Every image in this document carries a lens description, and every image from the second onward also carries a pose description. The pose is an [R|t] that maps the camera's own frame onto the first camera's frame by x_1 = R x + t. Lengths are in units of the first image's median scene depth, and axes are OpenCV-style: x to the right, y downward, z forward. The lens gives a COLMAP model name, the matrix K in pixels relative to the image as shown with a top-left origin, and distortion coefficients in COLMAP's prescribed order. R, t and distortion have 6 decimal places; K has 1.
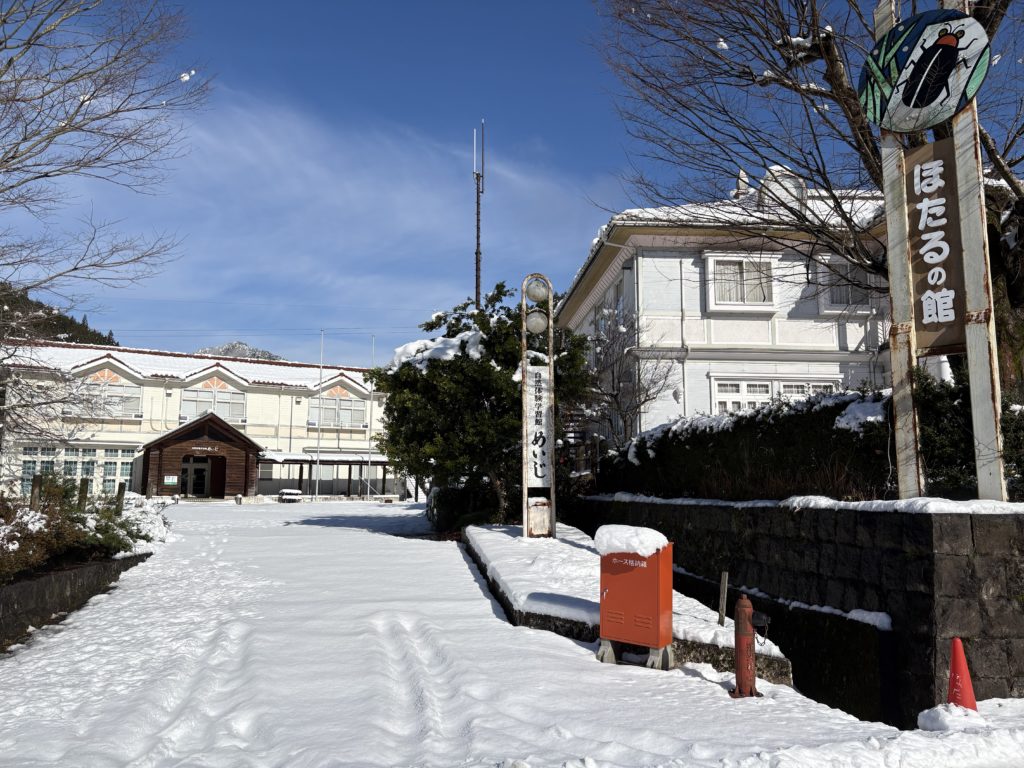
lens RADIAL K [[767.7, 0, 509.3], [0, 767.7, 387.6], [0, 0, 1]] dist [0.027342, -0.032172]
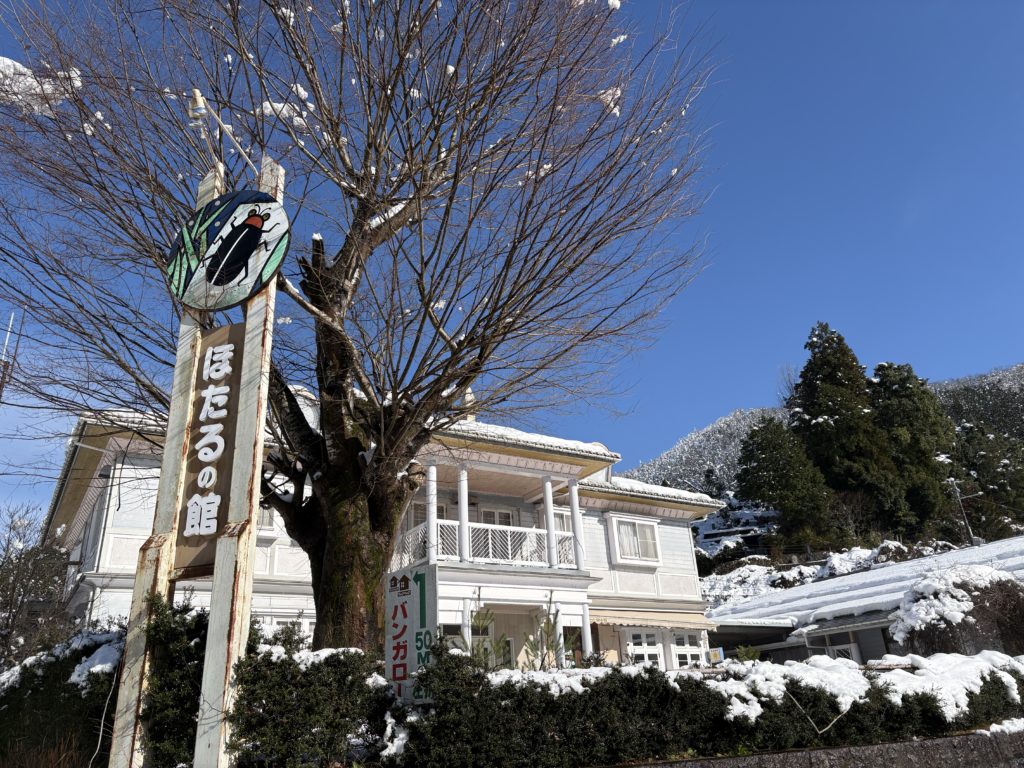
lens RADIAL K [[767.7, 0, 510.4], [0, 767.7, 385.7], [0, 0, 1]] dist [0.027342, -0.032172]
pose [[0.886815, 0.137961, 0.441050, 0.461032], [-0.000582, 0.954731, -0.297471, 0.003316], [-0.462124, 0.263546, 0.846750, 0.146048]]
